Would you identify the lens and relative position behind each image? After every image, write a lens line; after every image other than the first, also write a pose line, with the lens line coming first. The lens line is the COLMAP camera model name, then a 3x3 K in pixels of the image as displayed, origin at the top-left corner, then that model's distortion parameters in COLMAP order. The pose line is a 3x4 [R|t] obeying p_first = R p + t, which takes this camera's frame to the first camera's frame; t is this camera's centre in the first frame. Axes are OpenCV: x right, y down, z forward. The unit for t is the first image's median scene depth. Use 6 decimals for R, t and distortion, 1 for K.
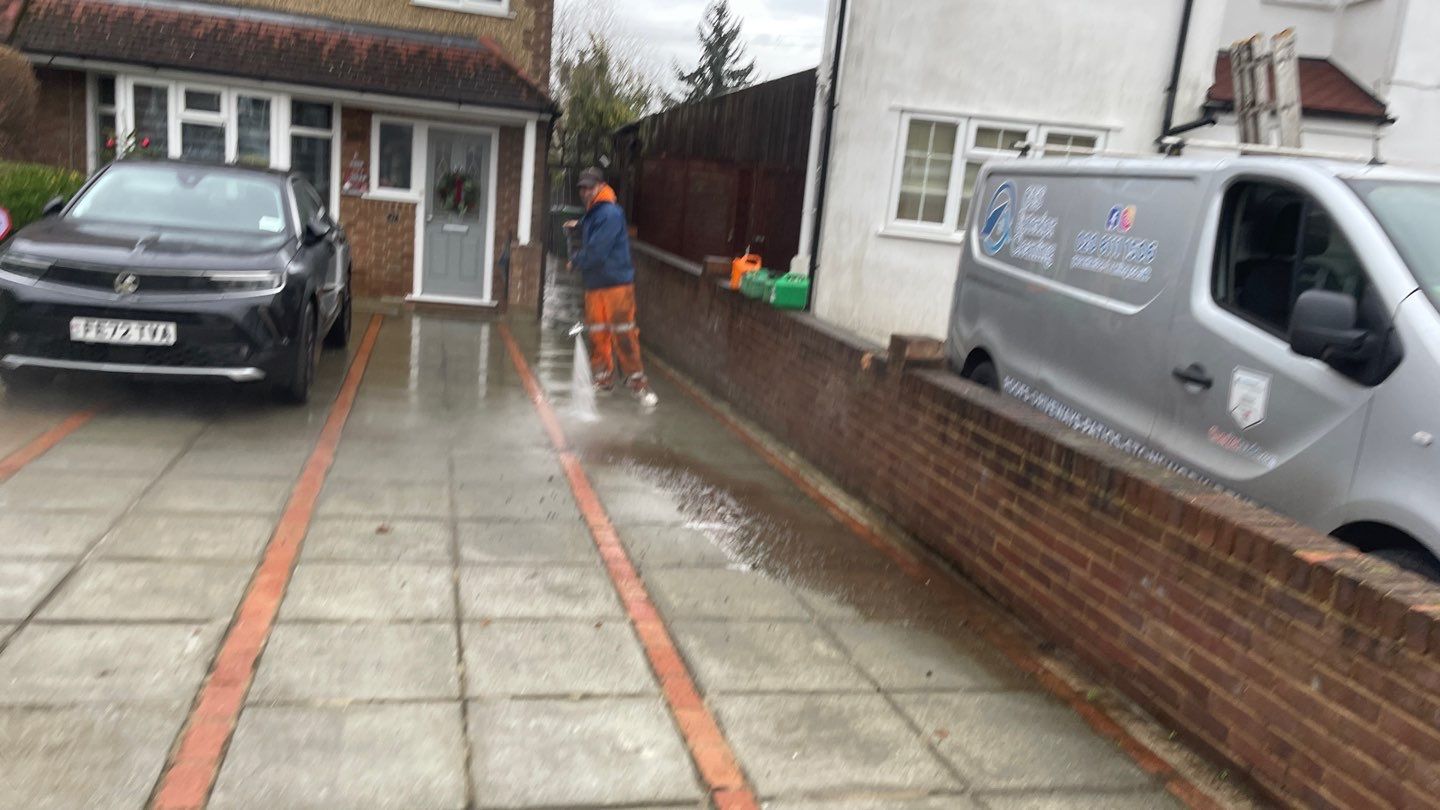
lens RADIAL K [[1096.3, 0, 685.9], [0, 1096.3, 408.2], [0, 0, 1]] dist [0.053920, -0.056286]
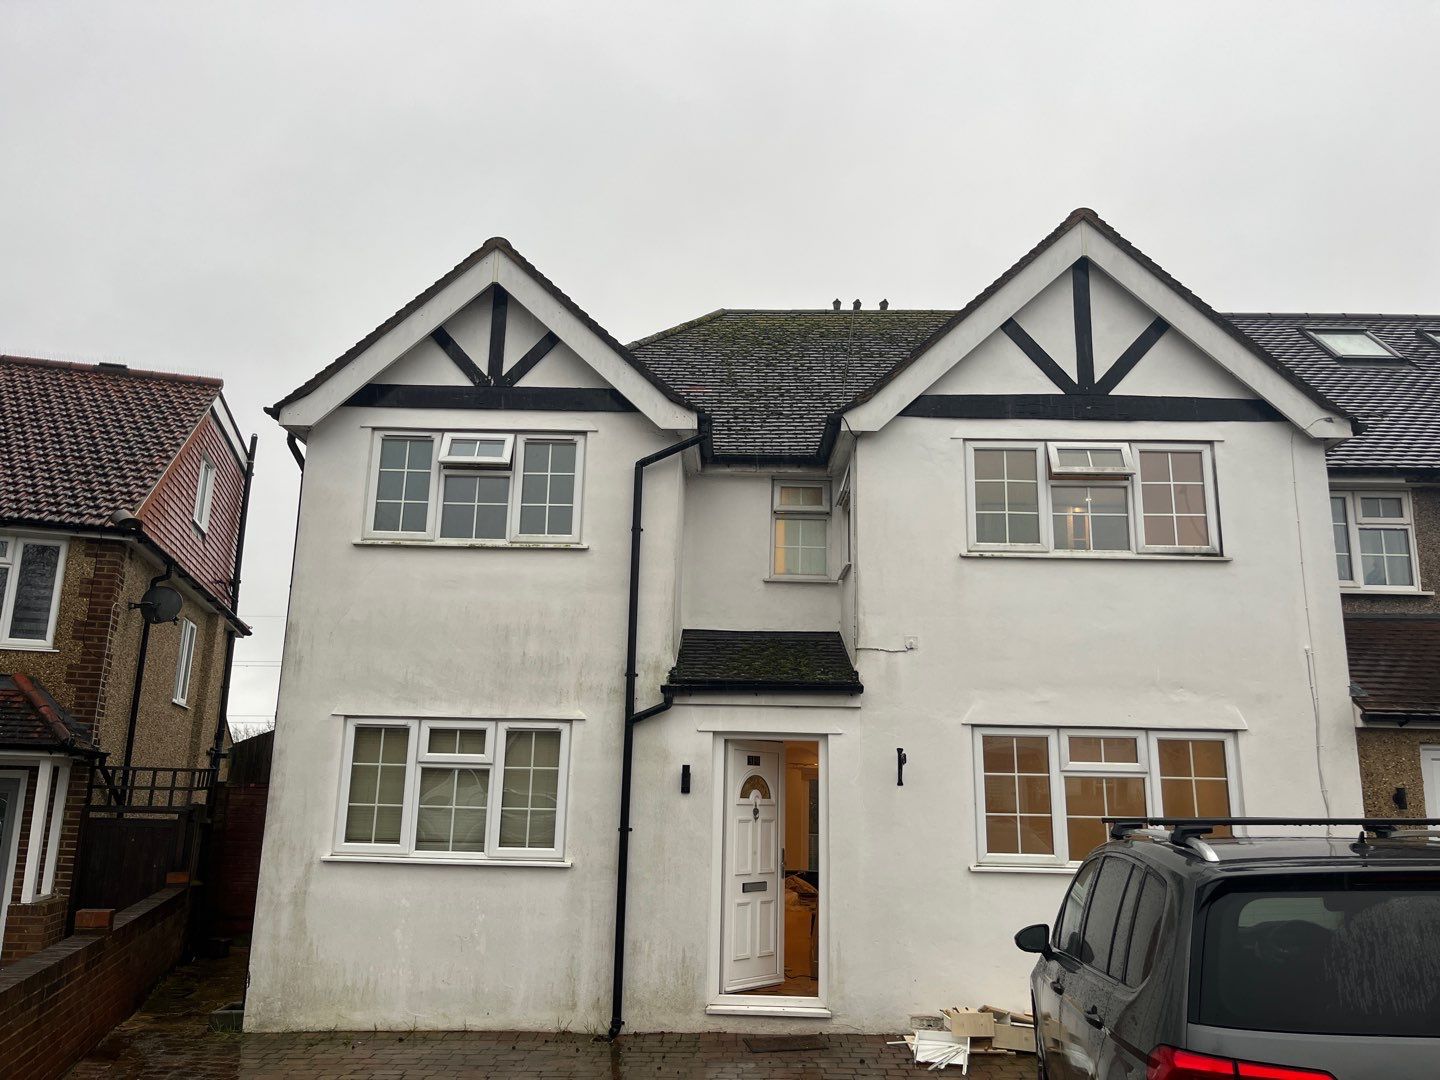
lens RADIAL K [[1099.1, 0, 720.1], [0, 1099.1, 542.8], [0, 0, 1]] dist [0.053301, -0.058918]
pose [[0.995065, -0.063772, 0.076025, 0.437020], [0.089701, 0.905678, -0.414368, -0.000436], [-0.042429, 0.419142, 0.906929, 0.117445]]
